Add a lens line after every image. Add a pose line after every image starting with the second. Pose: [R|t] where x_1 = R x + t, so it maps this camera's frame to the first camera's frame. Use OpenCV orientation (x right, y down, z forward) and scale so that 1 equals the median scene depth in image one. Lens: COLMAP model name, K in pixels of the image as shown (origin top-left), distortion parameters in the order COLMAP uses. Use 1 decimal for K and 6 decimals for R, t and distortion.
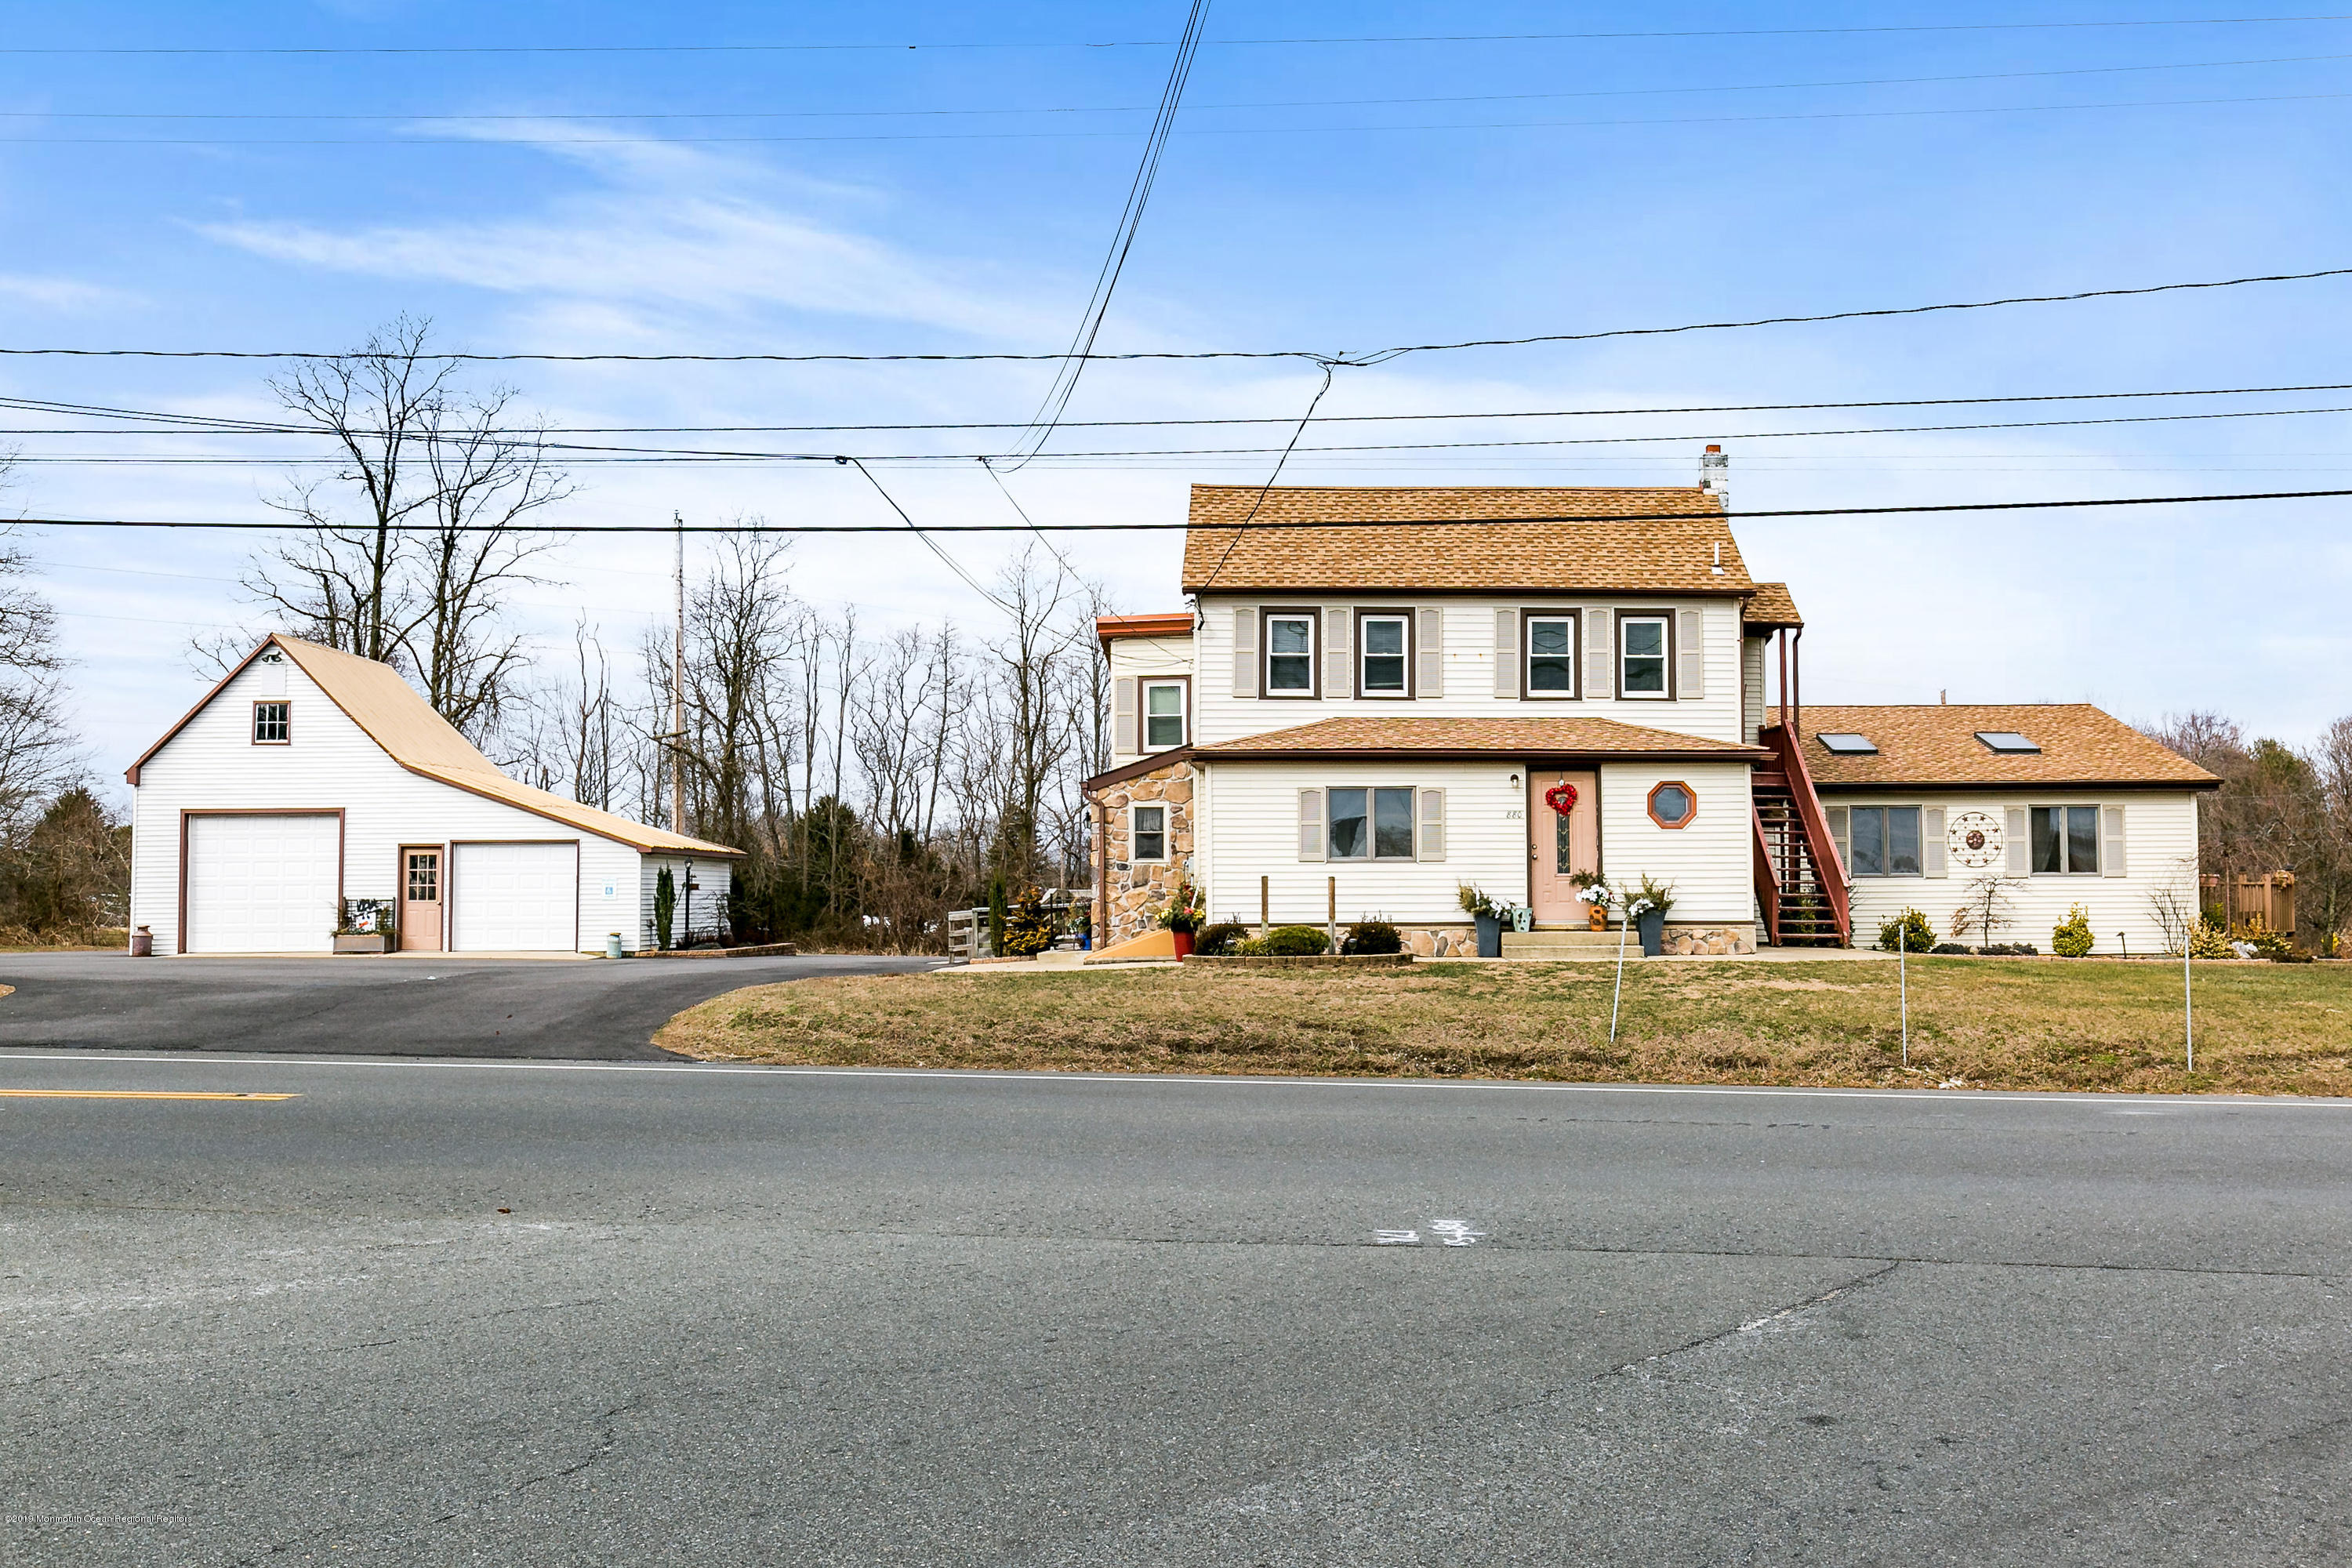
lens RADIAL K [[2036.7, 0, 1326.8], [0, 2036.7, 798.4], [0, 0, 1]] dist [0.008138, -0.001010]
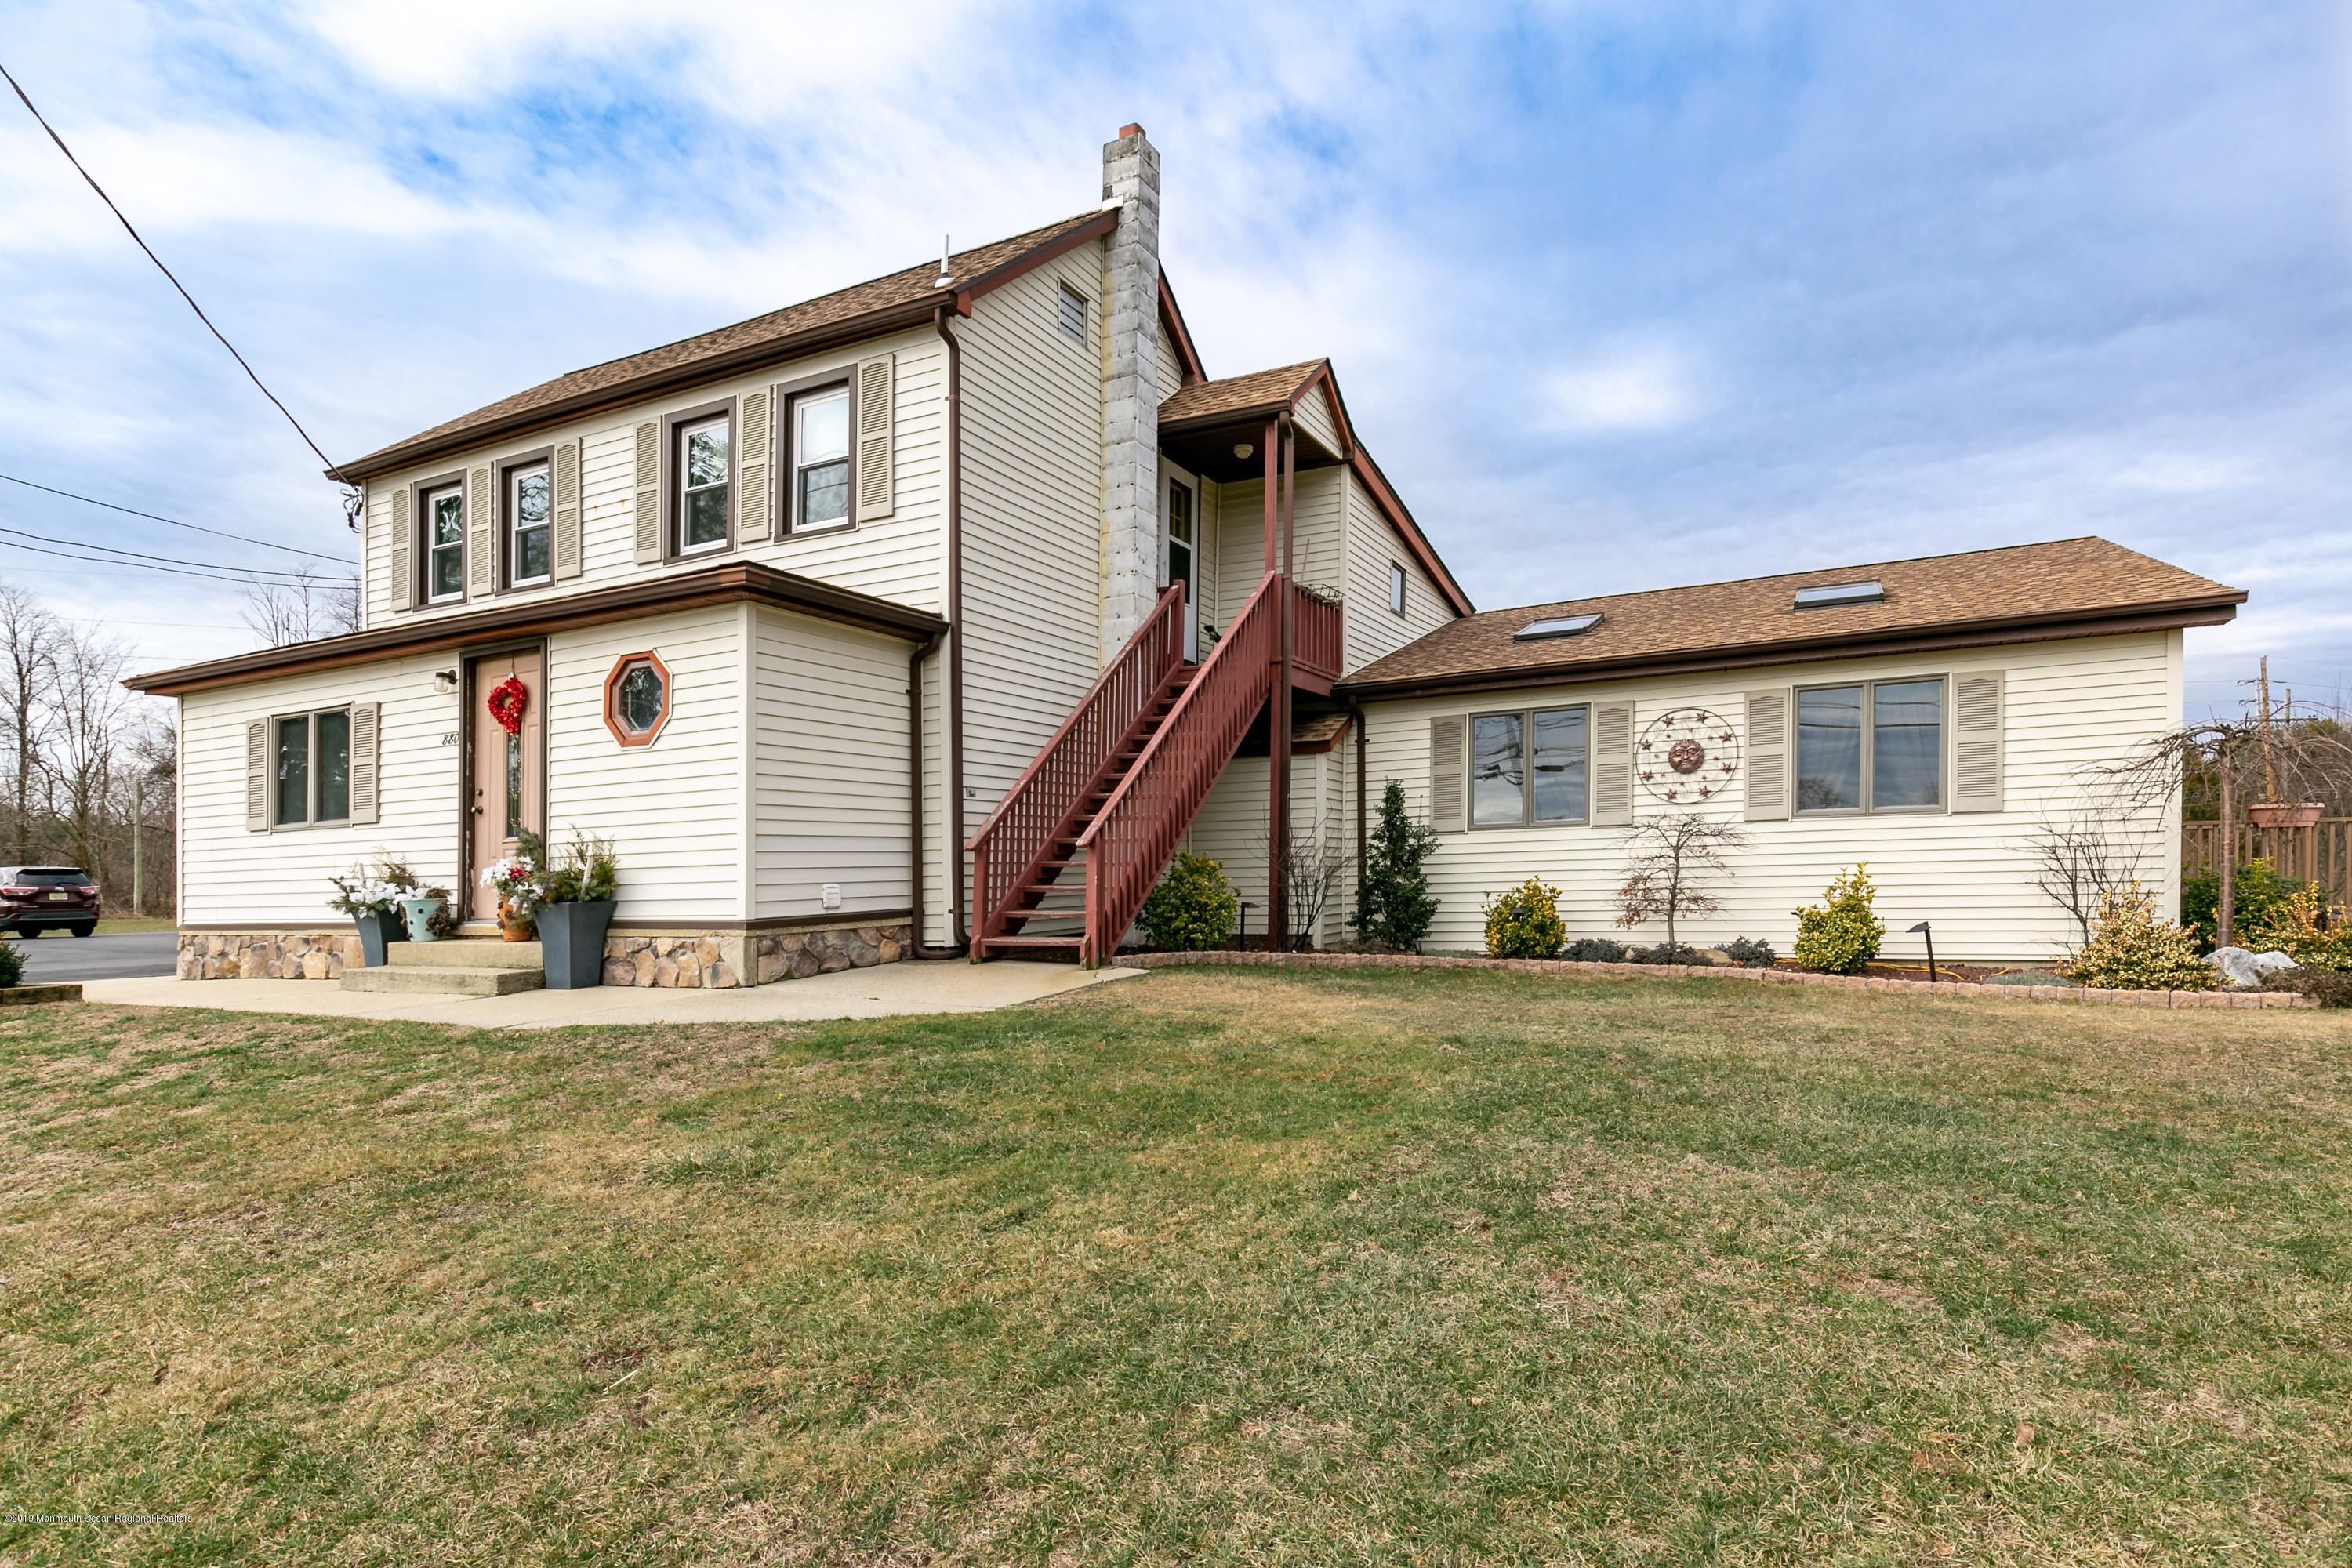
lens RADIAL K [[1200.3, 0, 1193.5], [0, 1200.3, 898.2], [0, 0, 1]] dist [-0.006703, -0.000927]
pose [[0.881652, -0.007343, -0.471843, 0.363355], [0.041891, 0.997149, 0.062756, 0.033718], [0.470037, -0.075095, 0.879447, 0.655144]]
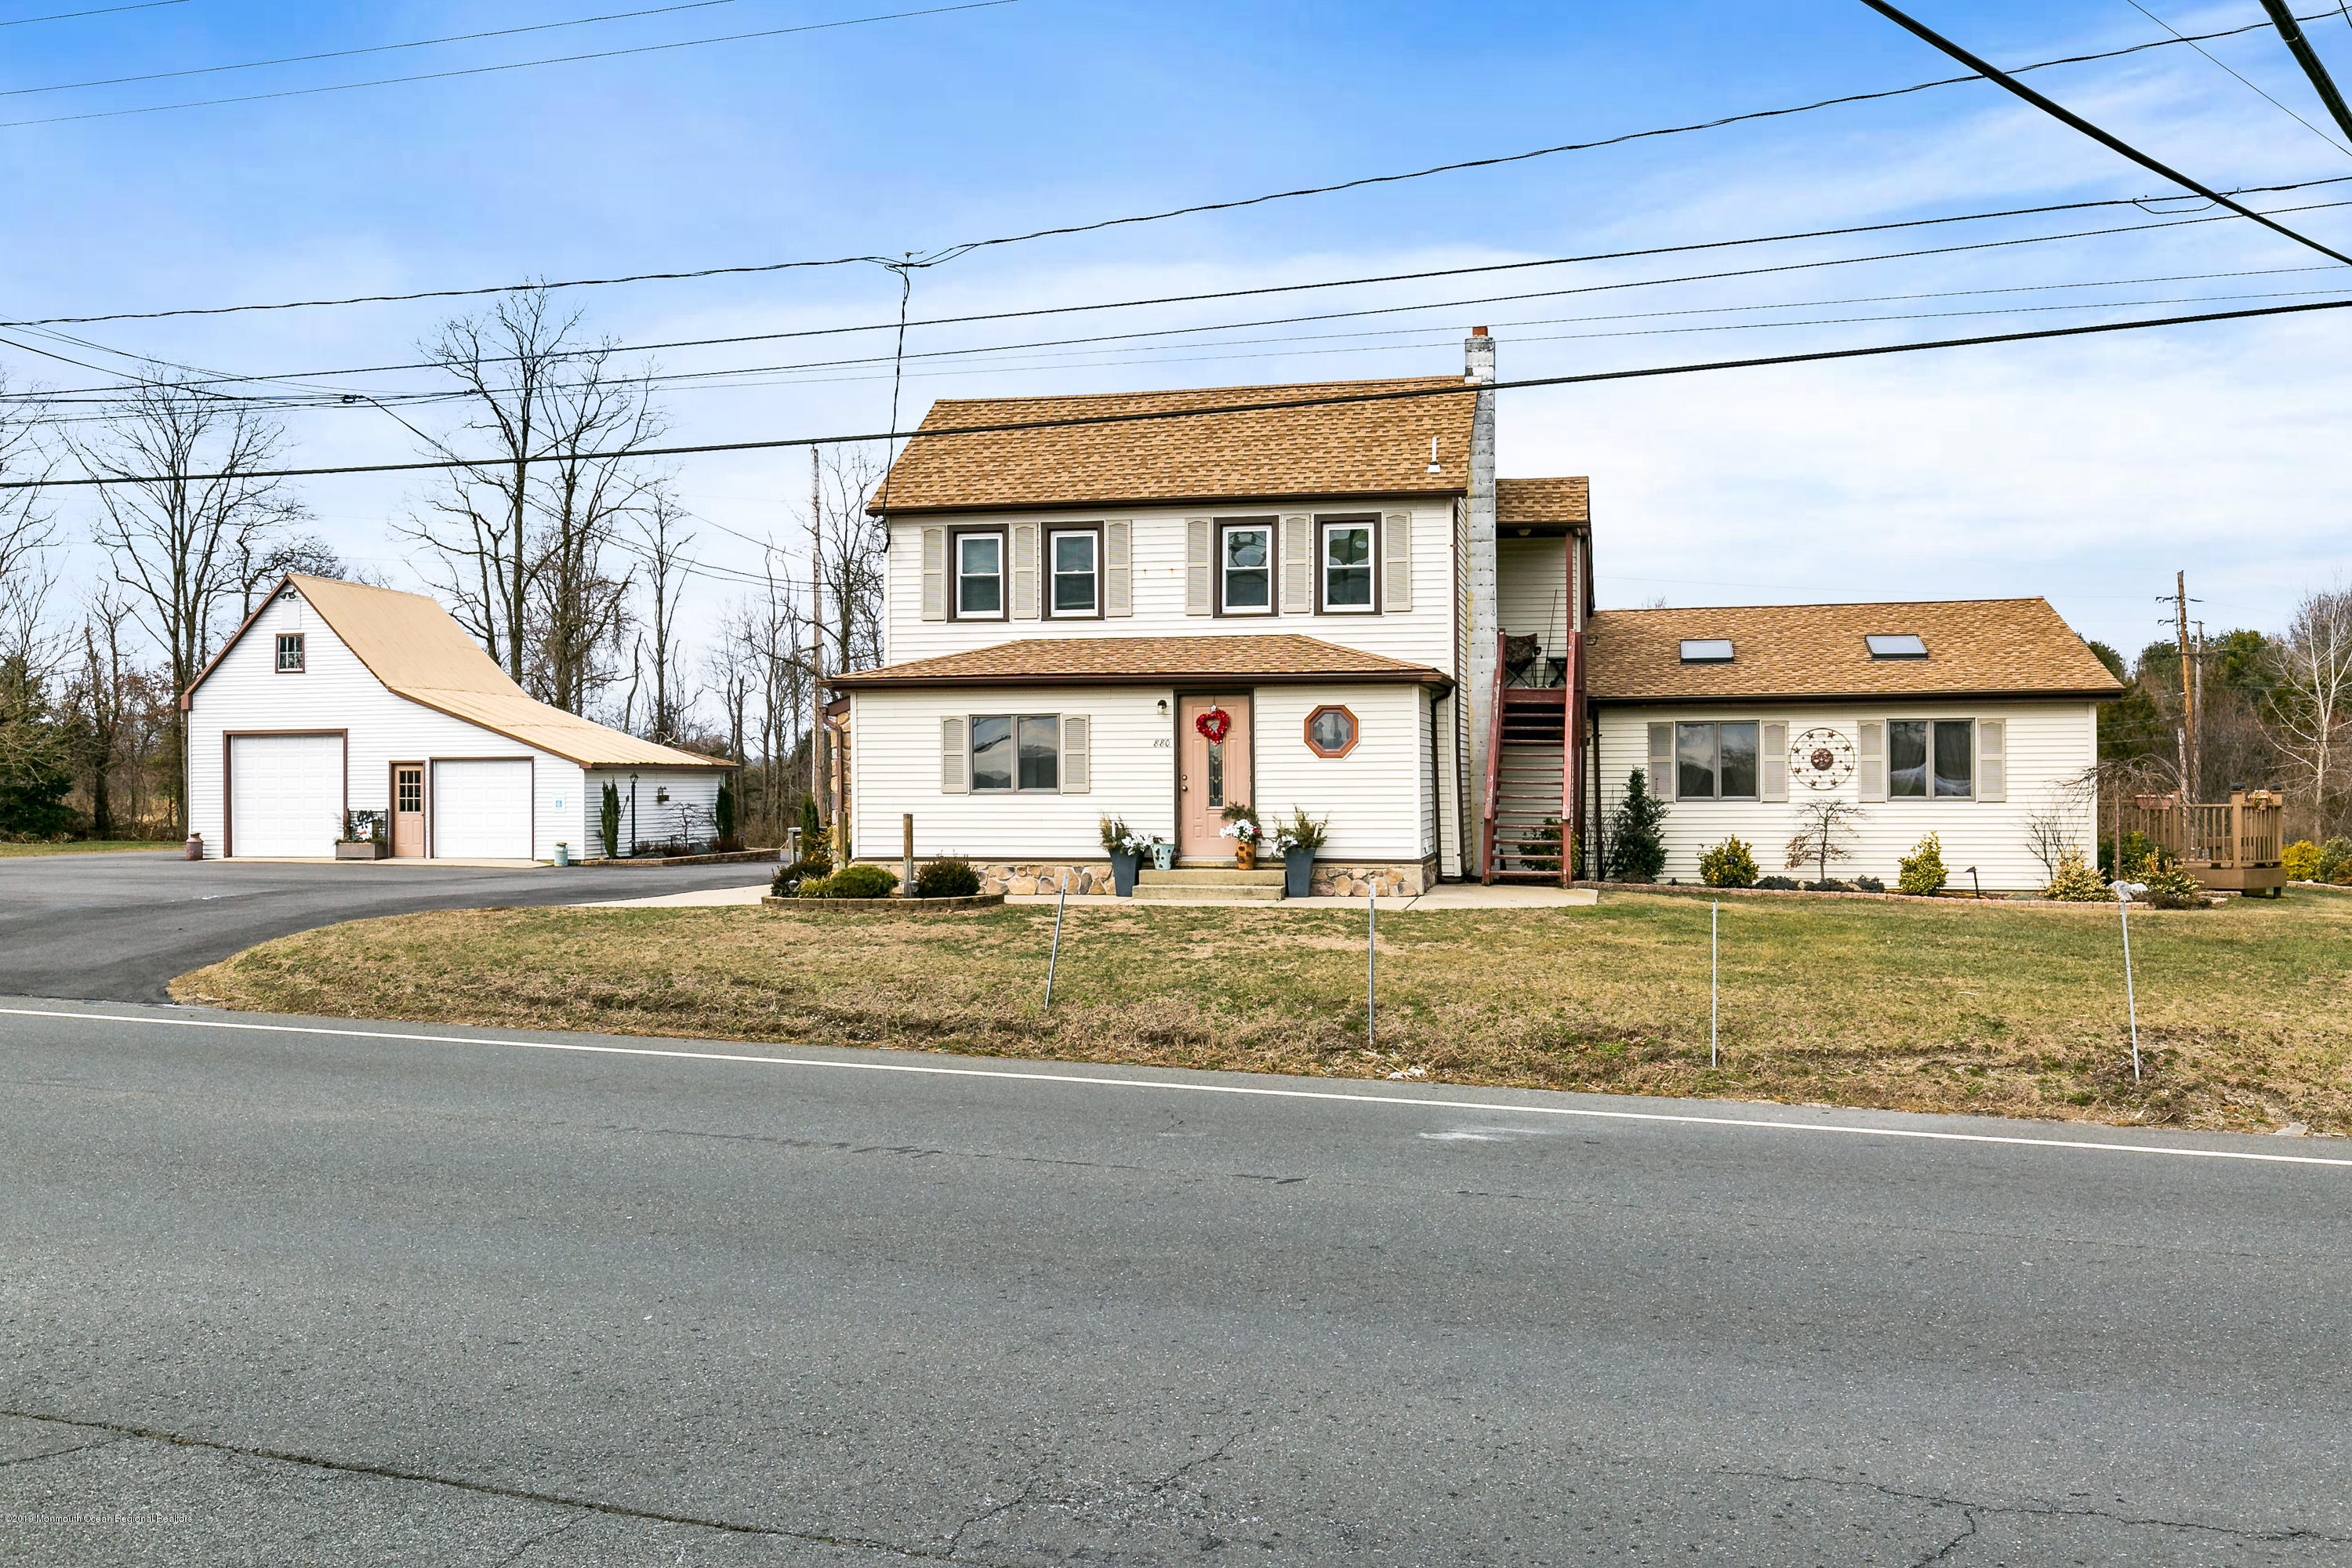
lens RADIAL K [[1893.7, 0, 1167.7], [0, 1893.7, 767.4], [0, 0, 1]] dist [0.013044, -0.008071]
pose [[0.967261, -0.001227, -0.253780, 0.258625], [0.011827, 0.999120, 0.040245, -0.012935], [0.253507, -0.041929, 0.966424, 0.135698]]
